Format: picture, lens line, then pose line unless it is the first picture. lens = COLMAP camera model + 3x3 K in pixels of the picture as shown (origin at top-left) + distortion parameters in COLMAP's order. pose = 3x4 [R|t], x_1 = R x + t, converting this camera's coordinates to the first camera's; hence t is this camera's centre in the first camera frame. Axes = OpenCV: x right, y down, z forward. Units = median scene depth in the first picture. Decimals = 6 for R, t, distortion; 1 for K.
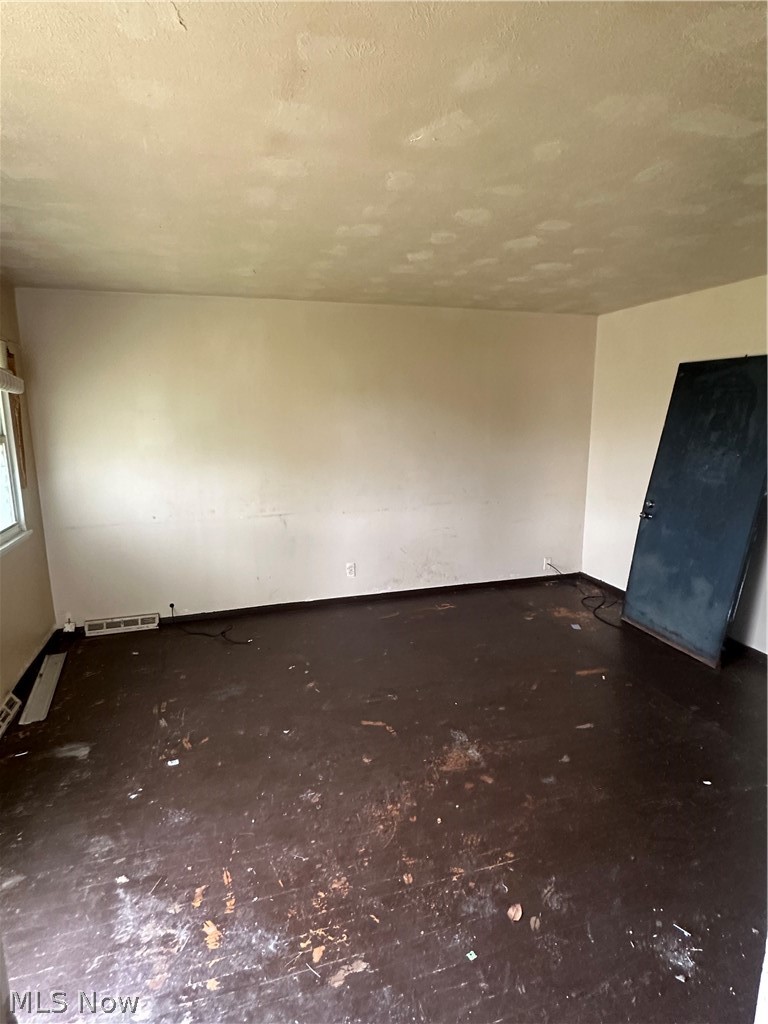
lens RADIAL K [[546.5, 0, 378.7], [0, 546.5, 509.3], [0, 0, 1]] dist [-0.003392, 0.000853]
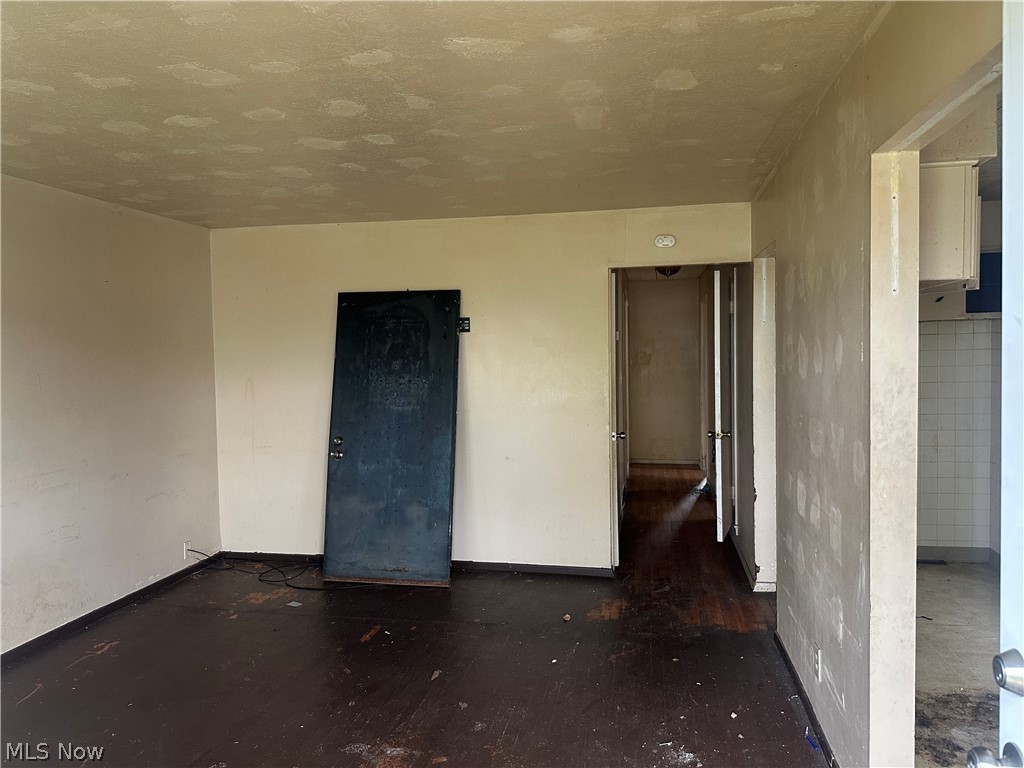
lens RADIAL K [[711.9, 0, 515.3], [0, 711.9, 379.4], [0, 0, 1]] dist [0.115376, -0.245986]
pose [[0.463940, -0.037640, 0.885067, -0.455667], [0.171547, 0.984002, -0.048075, -0.003974], [-0.869098, 0.174135, 0.462975, 0.185551]]
